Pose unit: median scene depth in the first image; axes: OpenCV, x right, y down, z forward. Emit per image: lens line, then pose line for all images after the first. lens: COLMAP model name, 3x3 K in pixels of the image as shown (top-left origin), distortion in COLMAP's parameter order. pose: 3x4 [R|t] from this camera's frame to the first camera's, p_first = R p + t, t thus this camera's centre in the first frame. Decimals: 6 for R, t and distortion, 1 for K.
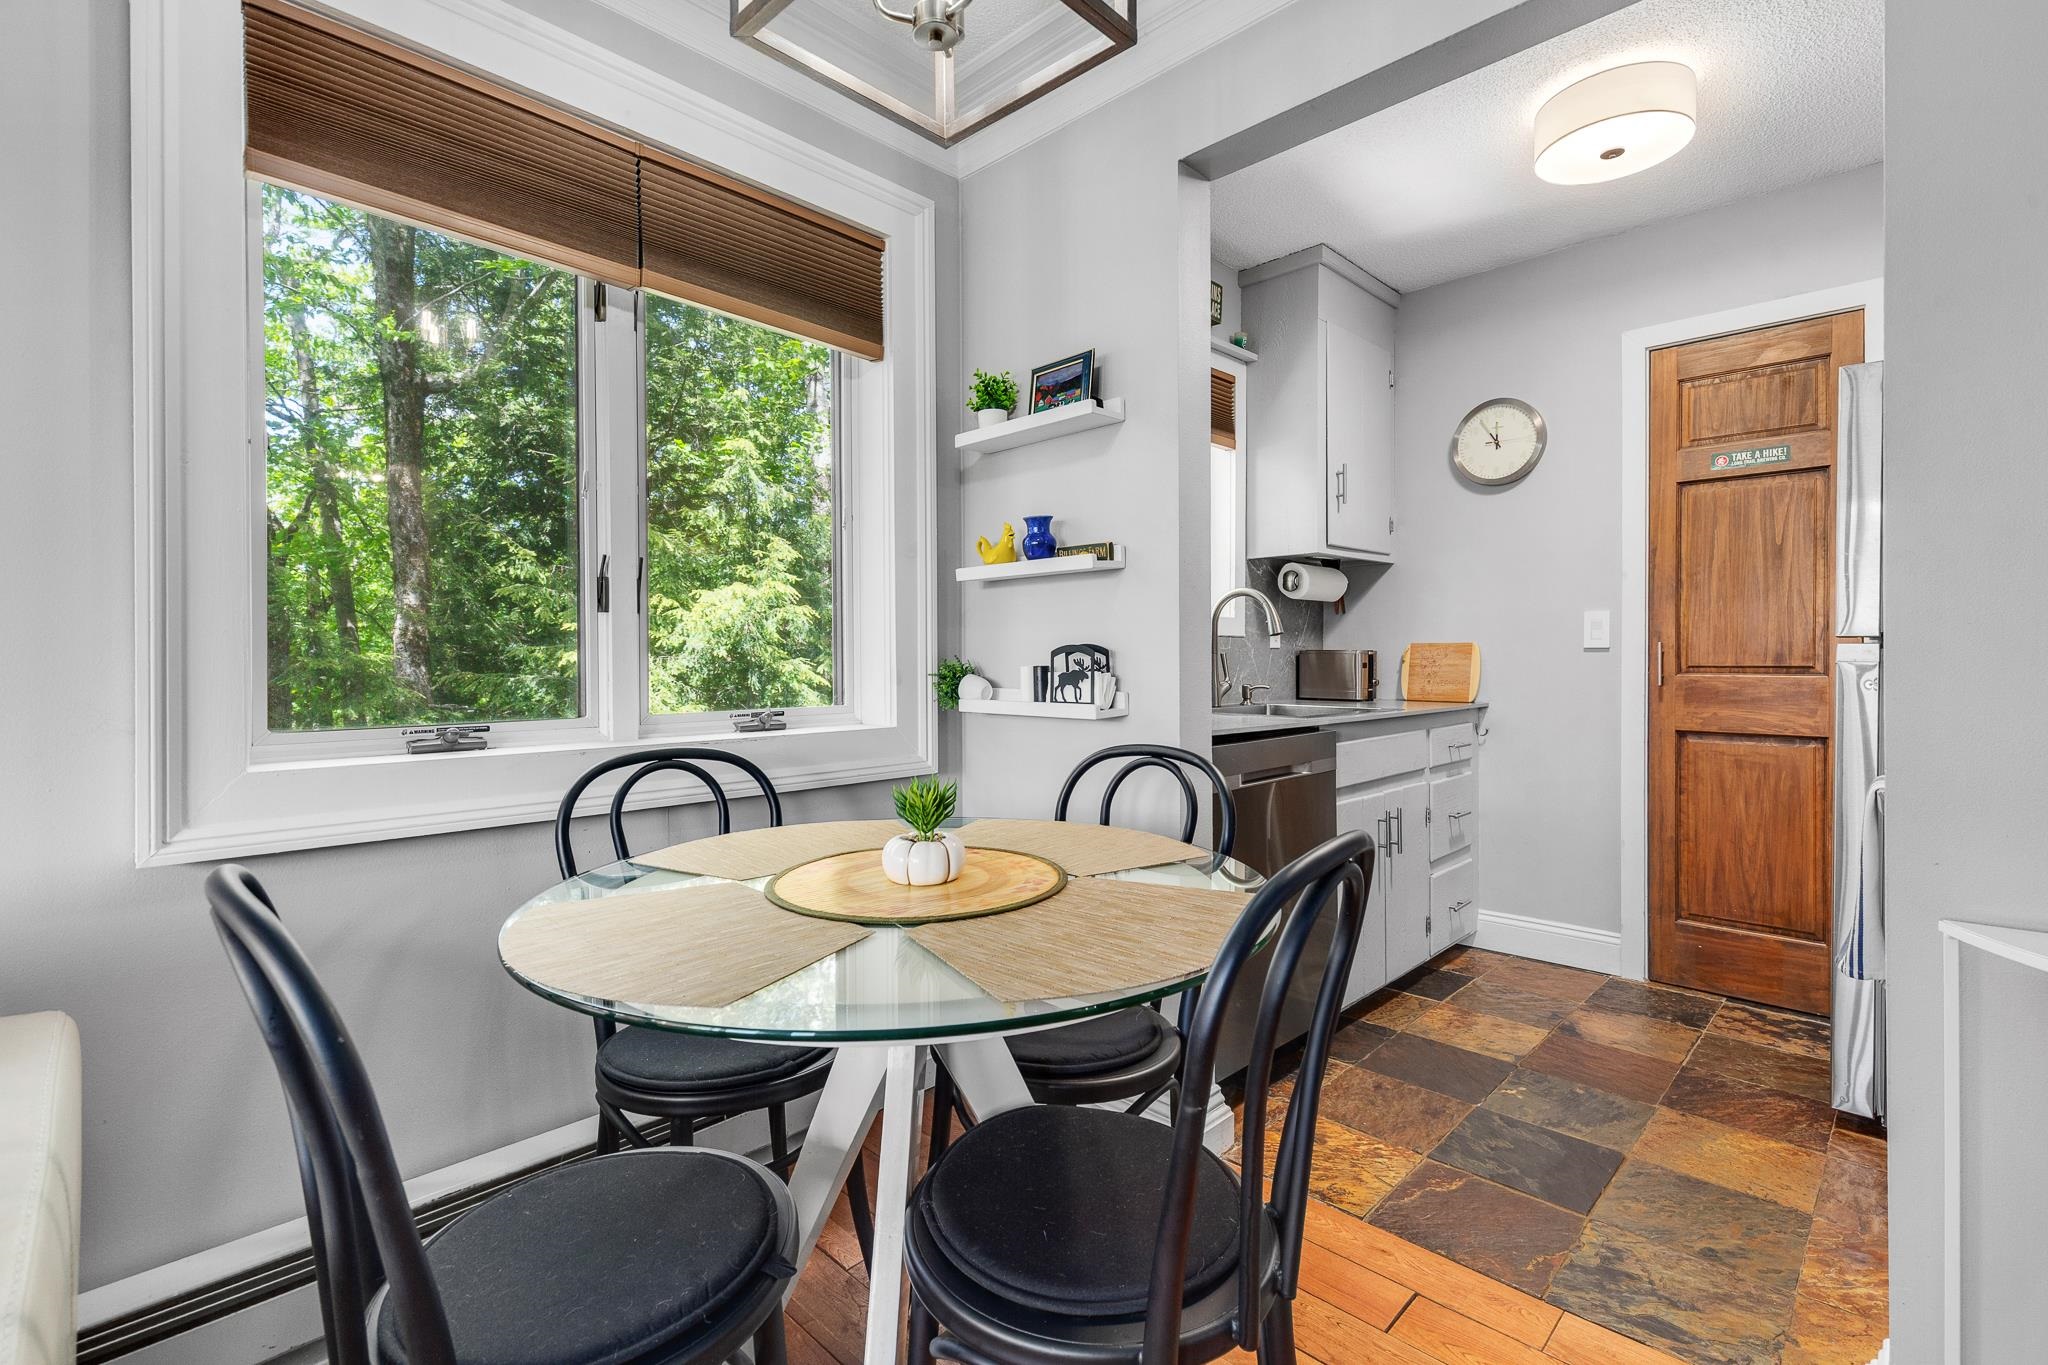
lens RADIAL K [[935.8, 0, 1034.0], [0, 935.8, 668.2], [0, 0, 1]] dist [0.004591, -0.000297]
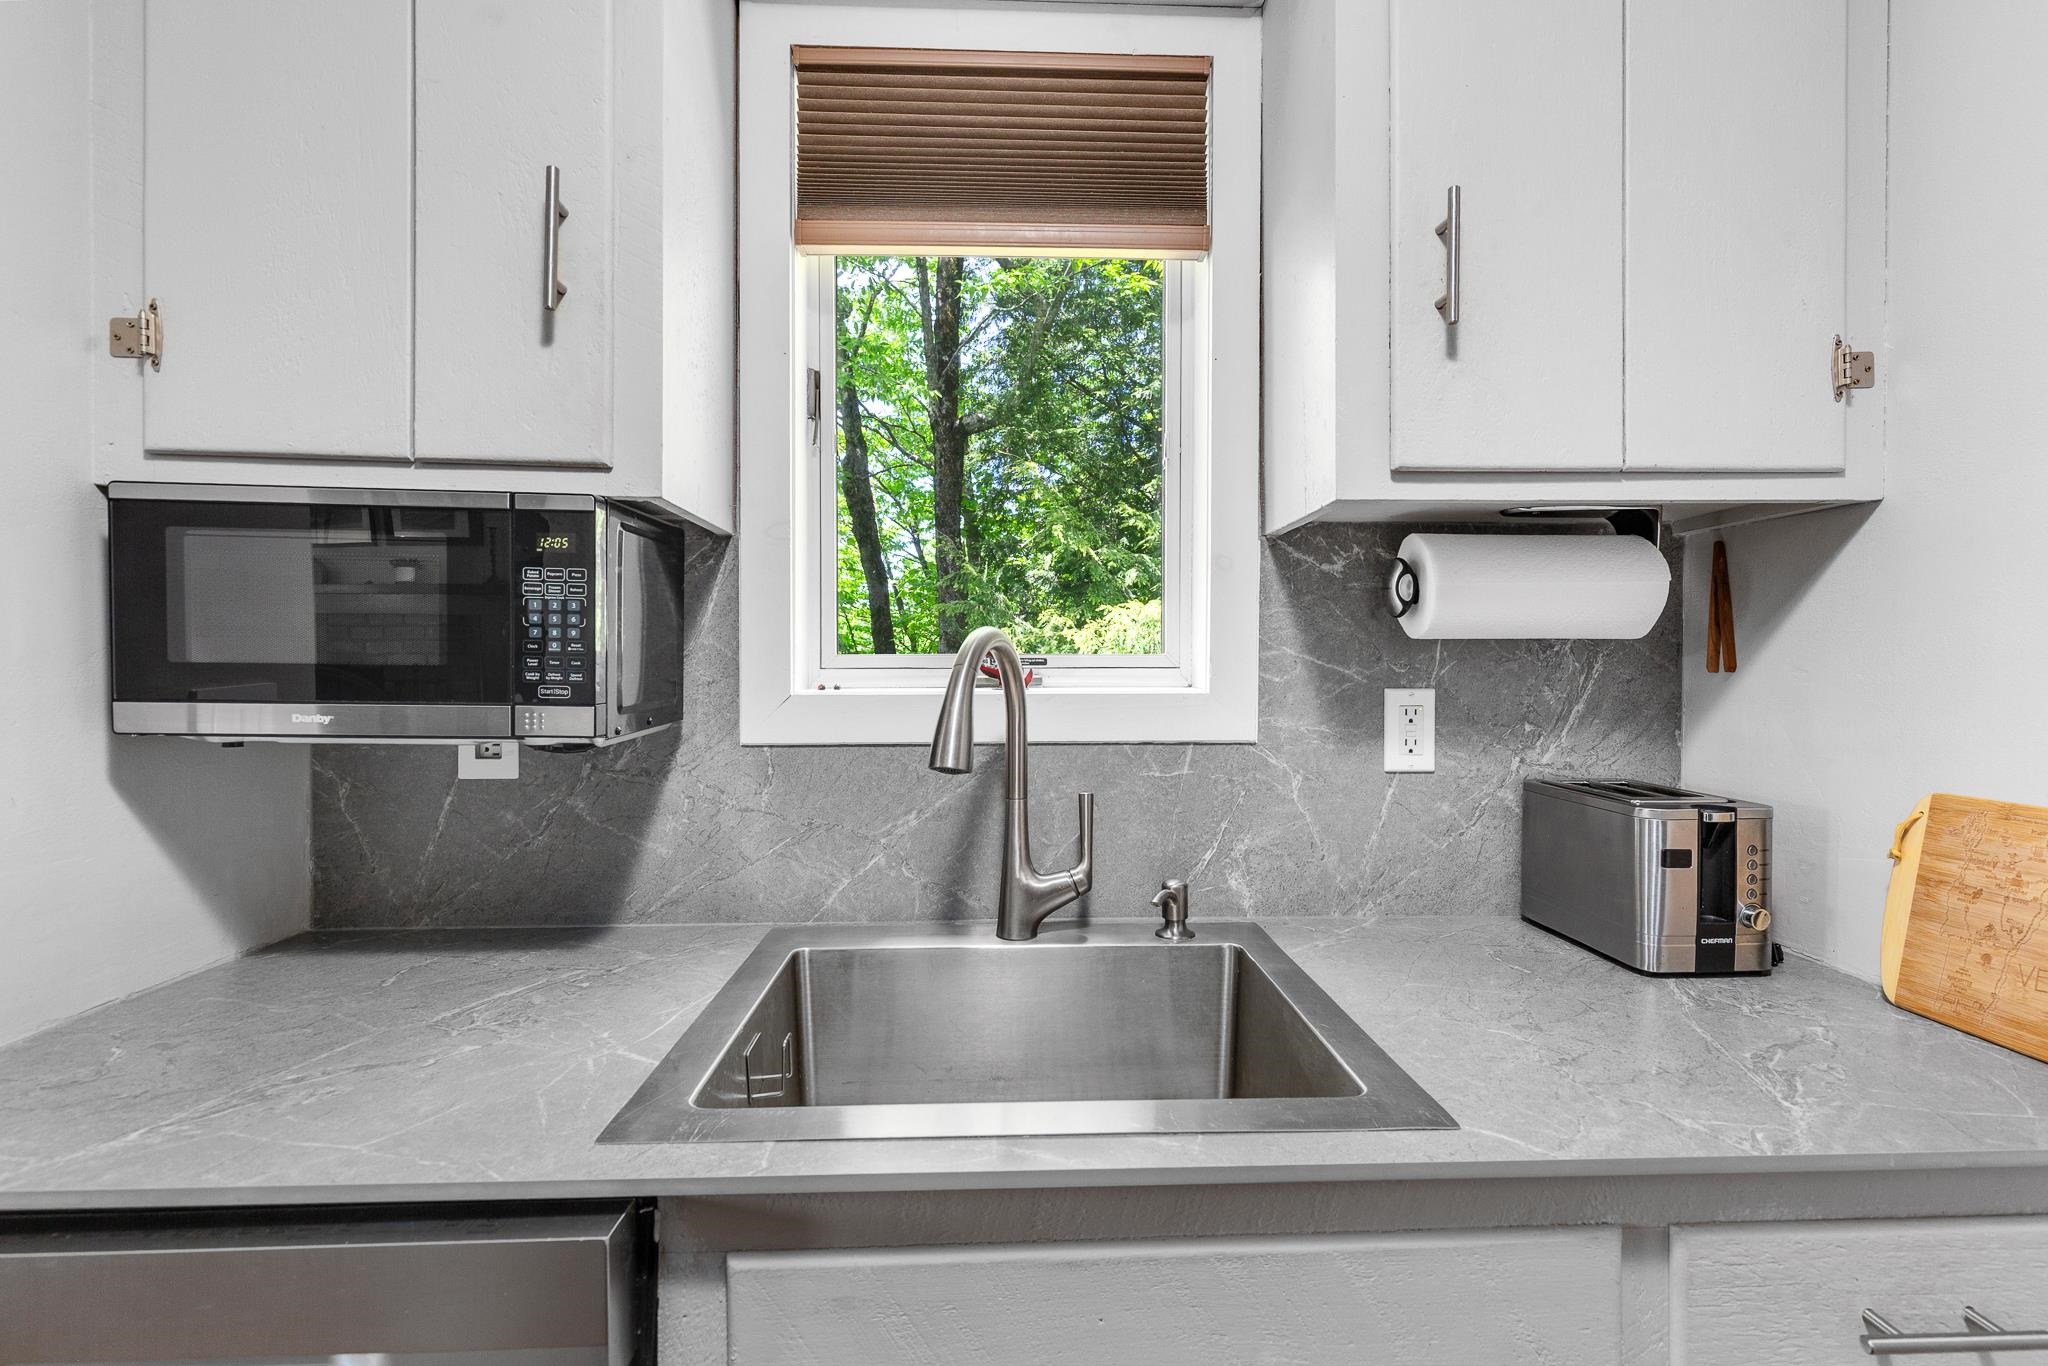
lens RADIAL K [[954.8, 0, 1023.3], [0, 954.8, 677.8], [0, 0, 1]] dist [0.003888, -0.000735]
pose [[0.731174, 0.014572, -0.682035, 0.420738], [-0.011896, 0.999892, 0.008610, -0.062210], [0.682087, 0.001818, 0.731268, 0.658169]]
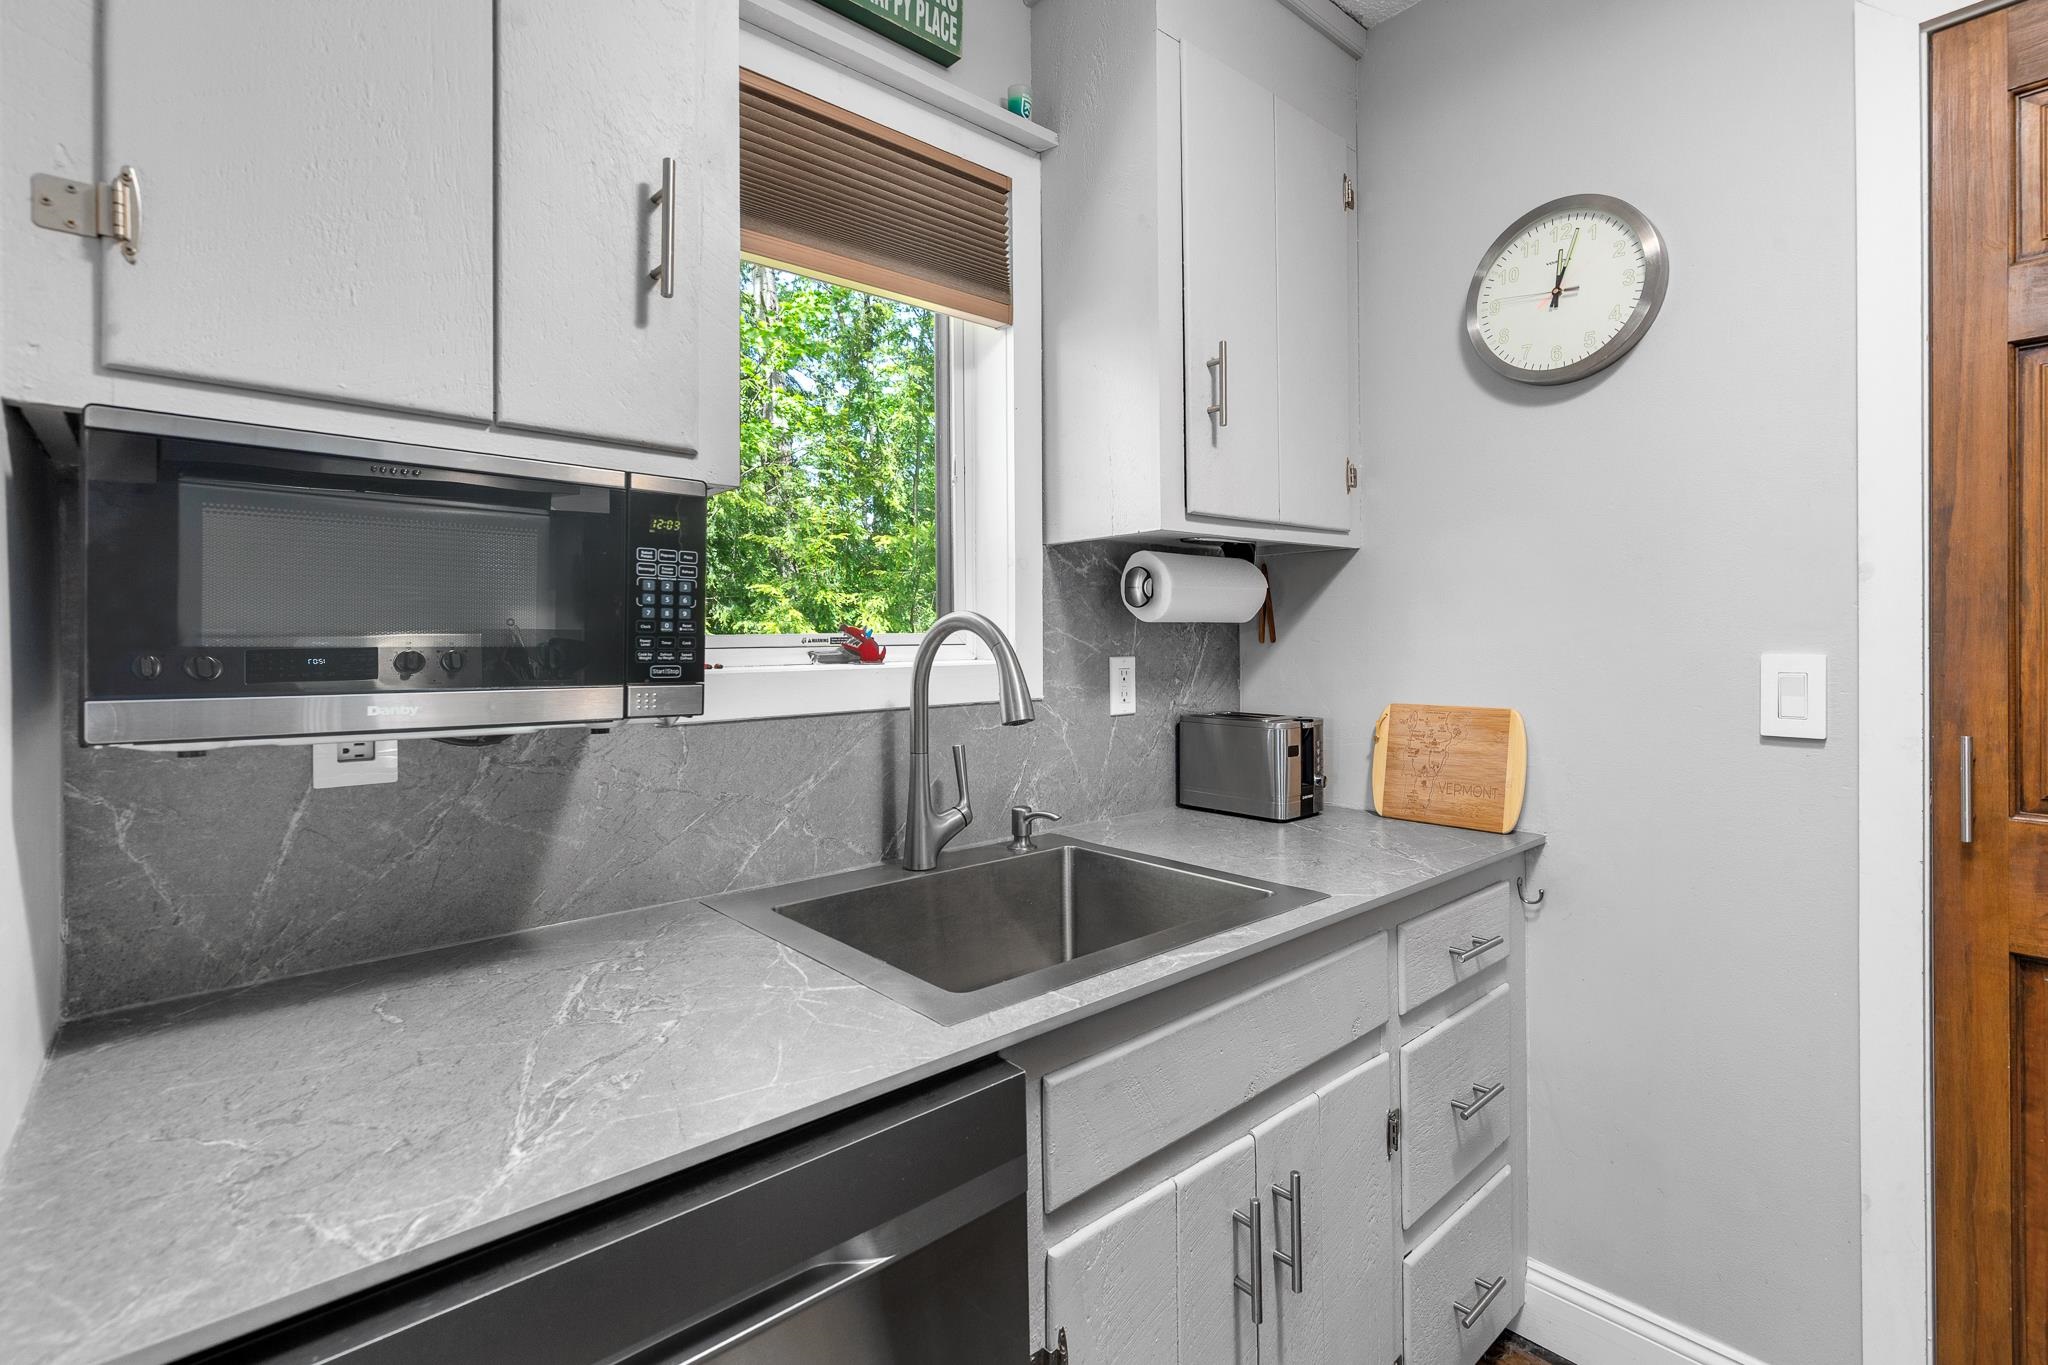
lens RADIAL K [[941.7, 0, 1041.1], [0, 941.7, 648.1], [0, 0, 1]] dist [0.004745, -0.001038]
pose [[0.997677, -0.006467, -0.067822, 0.260294], [0.006163, 0.999970, -0.004682, -0.059029], [0.067850, 0.004253, 0.997686, 0.498295]]
